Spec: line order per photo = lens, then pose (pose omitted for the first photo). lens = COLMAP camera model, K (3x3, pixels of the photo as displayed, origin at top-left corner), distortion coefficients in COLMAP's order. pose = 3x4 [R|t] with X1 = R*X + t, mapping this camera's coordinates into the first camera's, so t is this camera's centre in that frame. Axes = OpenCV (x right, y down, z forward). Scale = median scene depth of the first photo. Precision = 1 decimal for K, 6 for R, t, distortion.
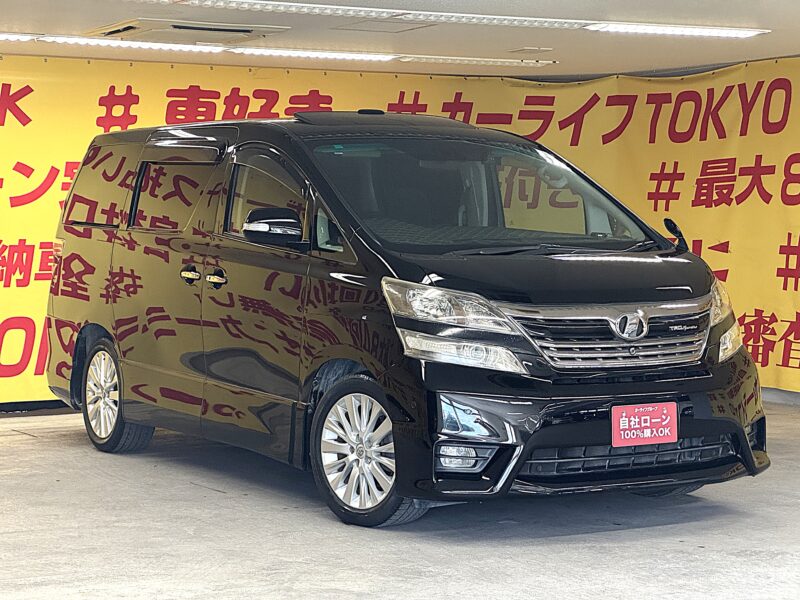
lens RADIAL K [[1737.6, 0, 400.0], [0, 1737.6, 300.0], [0, 0, 1]] dist [0.074624, 0.621148]
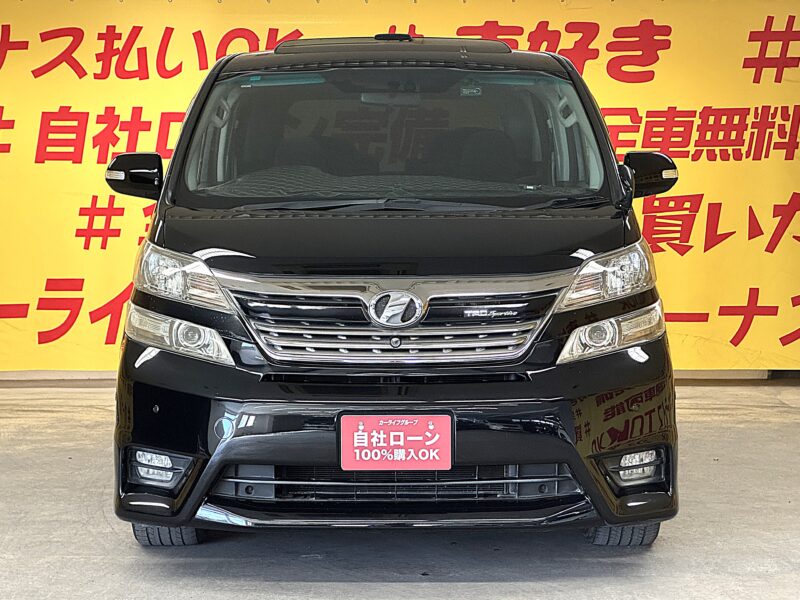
lens RADIAL K [[1764.8, 0, 400.0], [0, 1764.8, 300.0], [0, 0, 1]] dist [0.124059, 0.227202]
pose [[0.865246, 0.033831, -0.500204, 0.297823], [-0.024352, 0.999379, 0.025470, -0.004447], [0.500755, -0.009857, 0.865533, 0.207623]]
